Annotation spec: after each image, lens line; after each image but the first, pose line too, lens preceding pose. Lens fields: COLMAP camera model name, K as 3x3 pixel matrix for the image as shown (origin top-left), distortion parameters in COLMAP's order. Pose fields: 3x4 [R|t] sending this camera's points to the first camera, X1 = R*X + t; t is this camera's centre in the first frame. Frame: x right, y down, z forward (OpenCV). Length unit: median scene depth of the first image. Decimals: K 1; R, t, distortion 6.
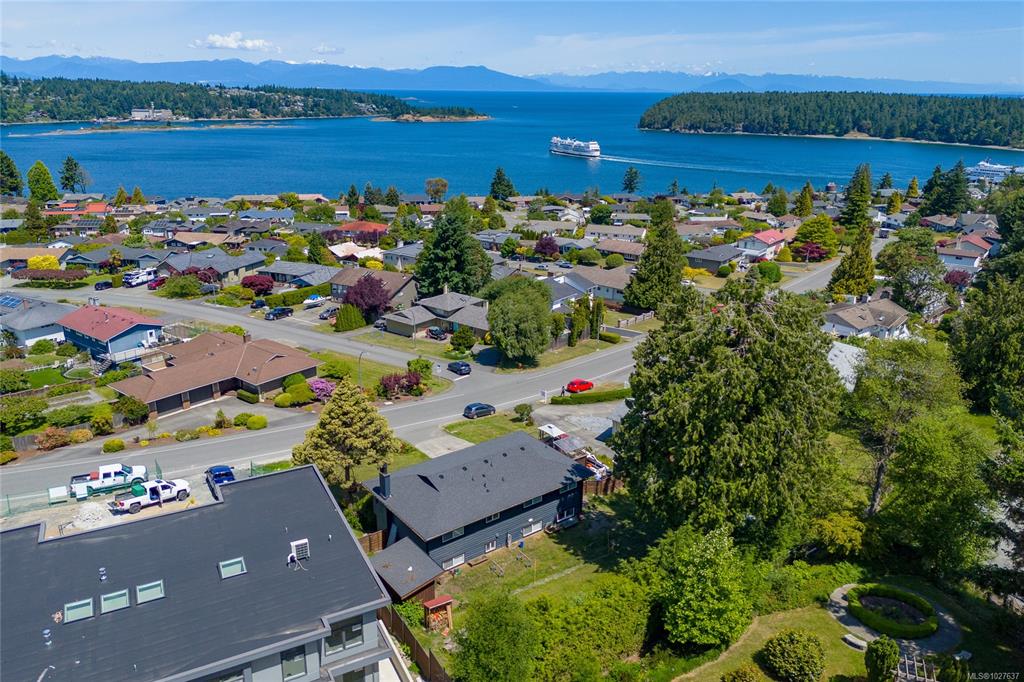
lens RADIAL K [[752.9, 0, 515.4], [0, 752.9, 325.7], [0, 0, 1]] dist [0.073983, -0.074252]
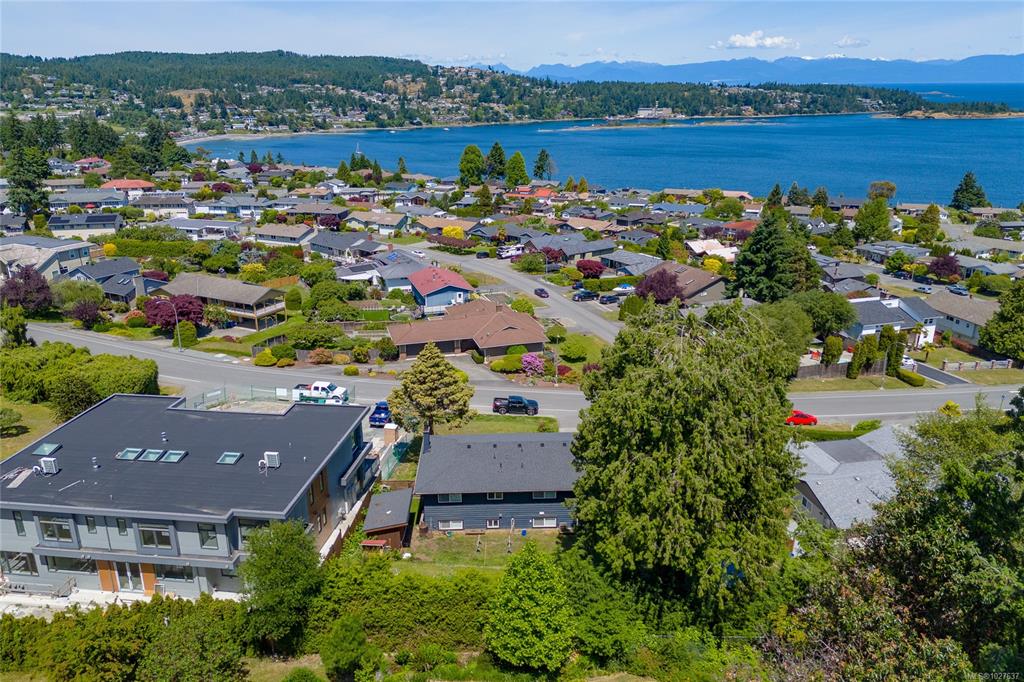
lens RADIAL K [[752.9, 0, 515.4], [0, 752.9, 325.7], [0, 0, 1]] dist [0.073983, -0.074252]
pose [[0.817069, 0.161023, -0.553597, 0.132296], [-0.159248, 0.985883, 0.051722, -0.009011], [0.554110, 0.045899, 0.831177, 0.035152]]
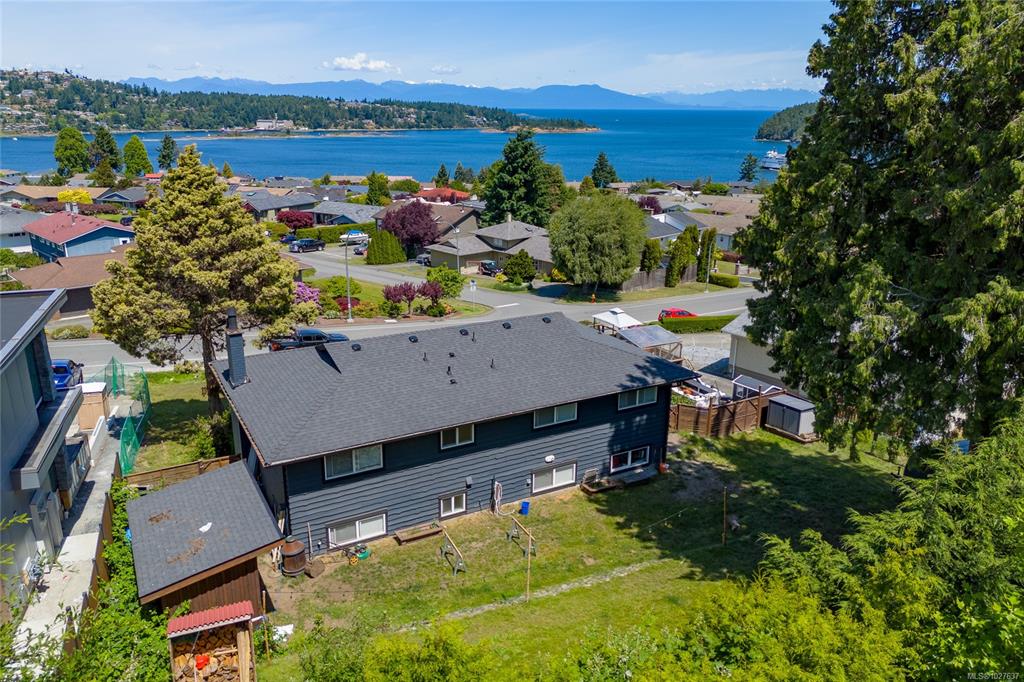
lens RADIAL K [[757.0, 0, 515.2], [0, 757.0, 332.5], [0, 0, 1]] dist [0.076838, -0.071496]
pose [[0.990152, 0.040852, -0.133906, 0.015139], [-0.042646, 0.999035, -0.010551, 0.048576], [0.133346, 0.016157, 0.990938, 0.140441]]
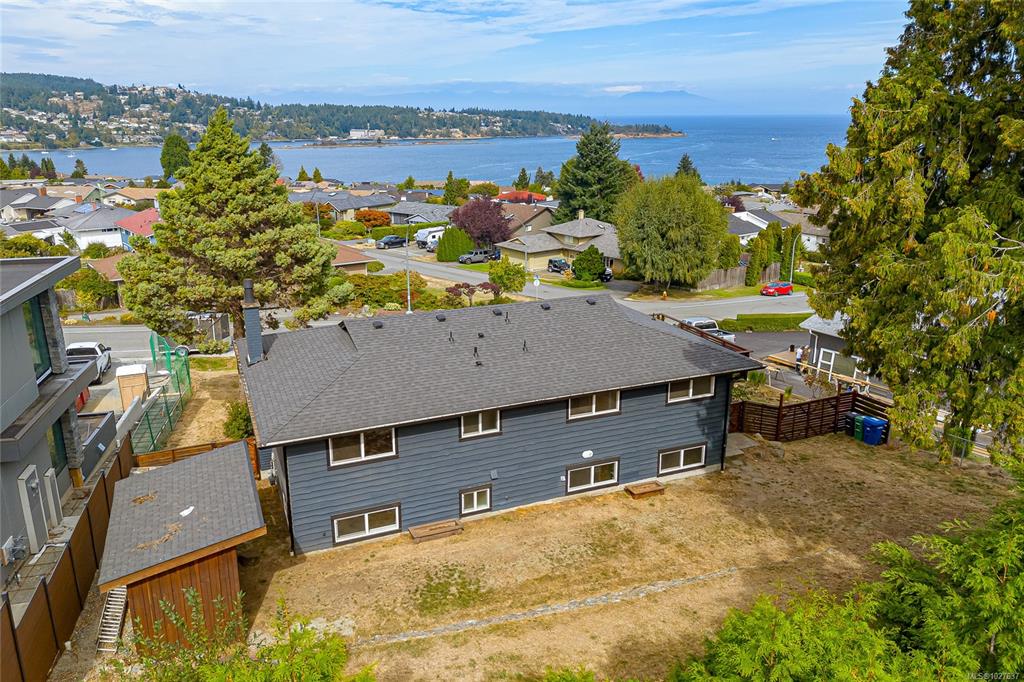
lens RADIAL K [[752.9, 0, 515.4], [0, 752.9, 325.7], [0, 0, 1]] dist [0.073983, -0.074252]
pose [[0.969414, 0.055828, -0.238996, 0.019926], [-0.062627, 0.997817, -0.020943, 0.051859], [0.237305, 0.035270, 0.970795, 0.154038]]
